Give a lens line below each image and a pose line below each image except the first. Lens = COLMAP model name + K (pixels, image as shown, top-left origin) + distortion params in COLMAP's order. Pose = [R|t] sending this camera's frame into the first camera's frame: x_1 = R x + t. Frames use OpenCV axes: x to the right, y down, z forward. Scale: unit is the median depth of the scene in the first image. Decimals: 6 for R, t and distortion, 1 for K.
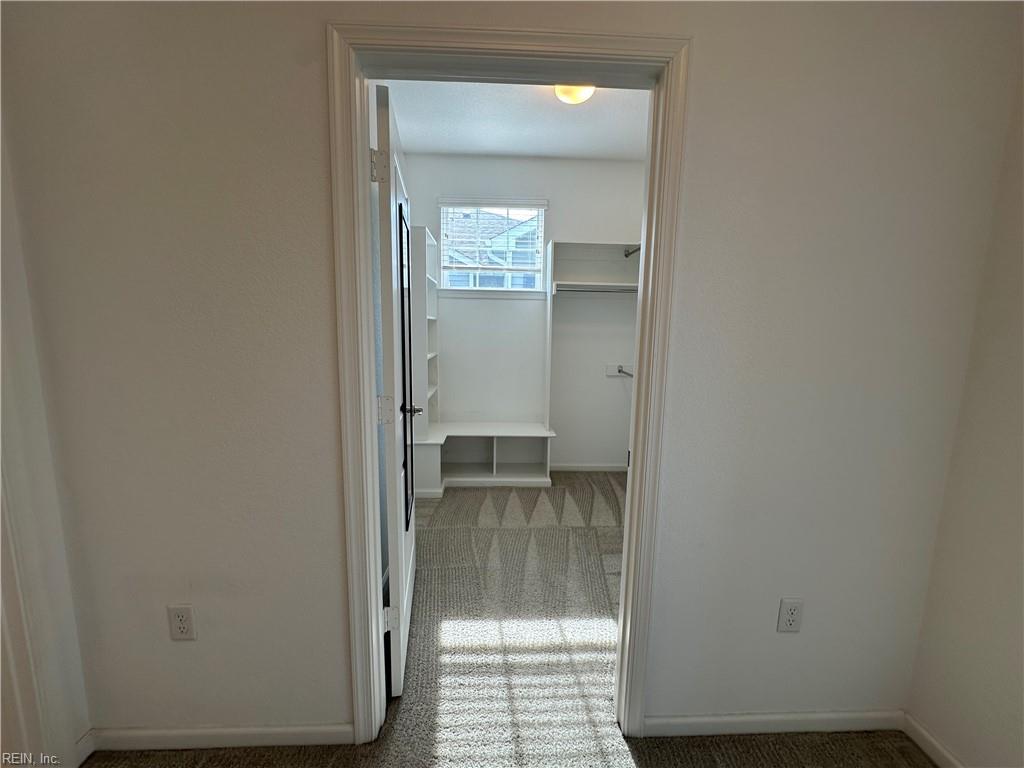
lens RADIAL K [[409.9, 0, 512.1], [0, 409.9, 385.3], [0, 0, 1]] dist [-0.003785, 0.000506]
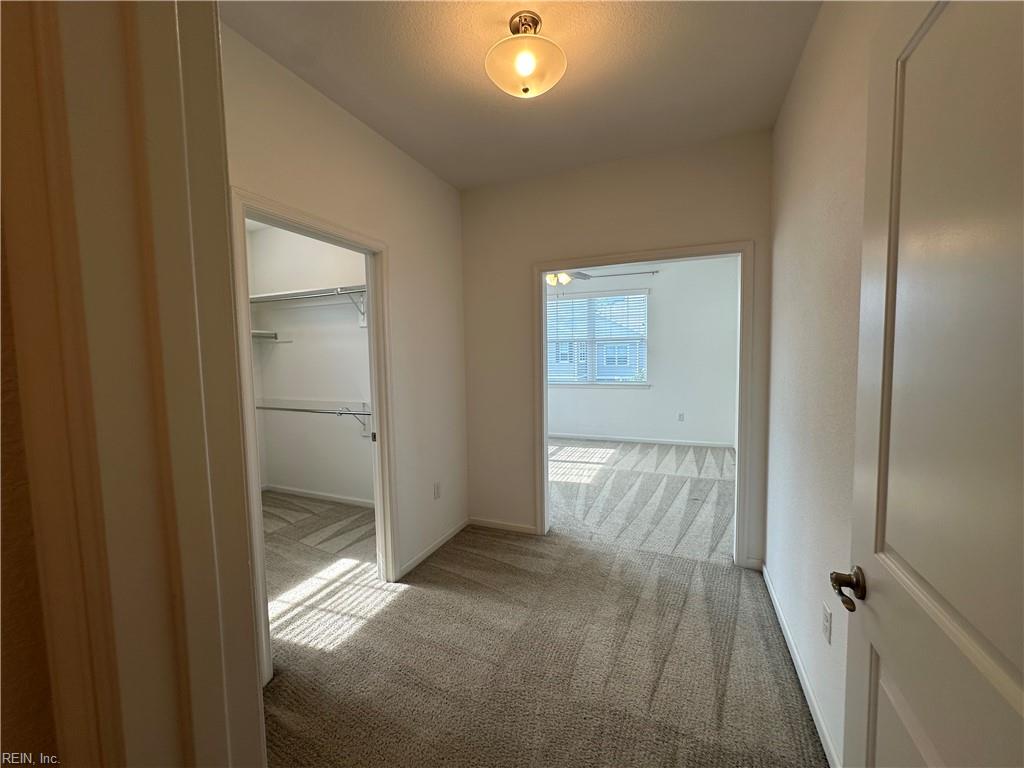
lens RADIAL K [[409.9, 0, 516.1], [0, 409.9, 385.2], [0, 0, 1]] dist [-0.003785, 0.000506]
pose [[0.413994, -0.087109, 0.906102, -0.462763], [0.151242, 0.988158, 0.025895, -0.004838], [-0.897627, 0.126320, 0.422266, -0.174015]]
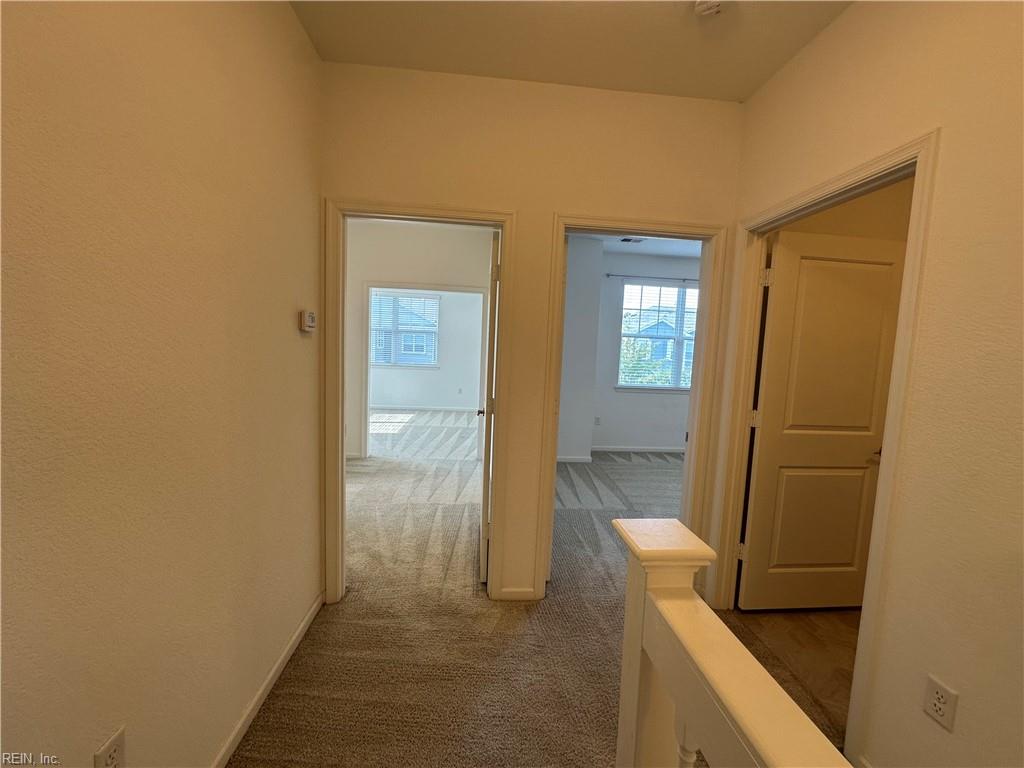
lens RADIAL K [[409.9, 0, 509.7], [0, 409.9, 384.3], [0, 0, 1]] dist [-0.003785, 0.000506]
pose [[-0.040952, -0.109078, 0.993189, -1.081805], [0.096877, 0.988906, 0.112602, -0.002442], [-0.994454, 0.100828, -0.029930, -0.283800]]
